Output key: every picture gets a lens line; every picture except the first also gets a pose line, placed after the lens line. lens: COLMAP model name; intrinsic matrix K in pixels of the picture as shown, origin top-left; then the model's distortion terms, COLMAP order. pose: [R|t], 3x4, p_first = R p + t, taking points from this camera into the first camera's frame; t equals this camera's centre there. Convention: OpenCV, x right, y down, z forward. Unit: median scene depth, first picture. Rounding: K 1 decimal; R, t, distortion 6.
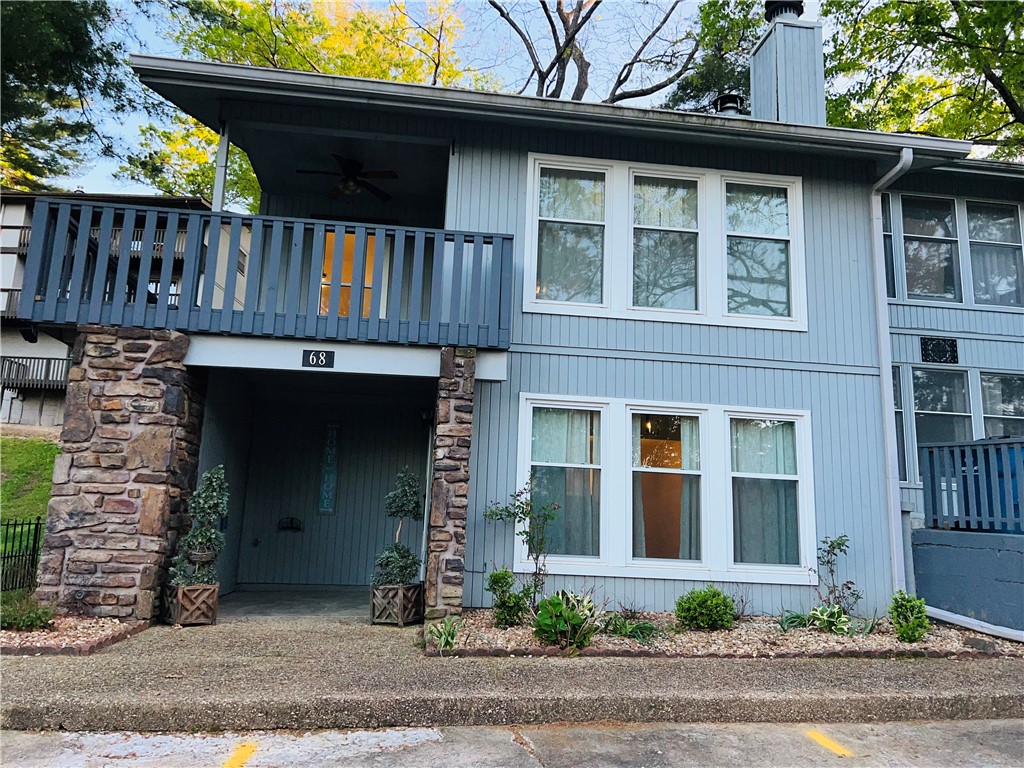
lens RADIAL K [[790.3, 0, 512.7], [0, 790.3, 378.7], [0, 0, 1]] dist [0.060927, -0.015503]
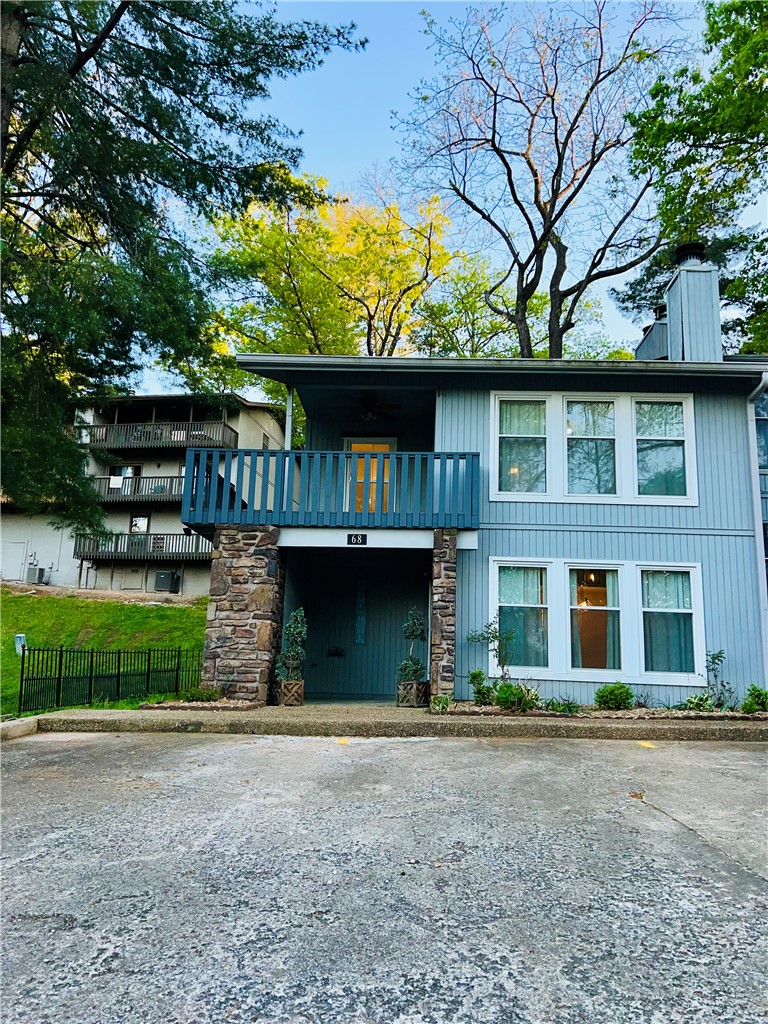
lens RADIAL K [[790.3, 0, 377.5], [0, 790.3, 518.0], [0, 0, 1]] dist [0.060927, -0.015503]
pose [[0.984306, -0.039409, -0.172012, 0.062335], [0.035572, 0.999046, -0.025332, -0.024884], [0.172846, 0.018816, 0.984769, -0.503760]]
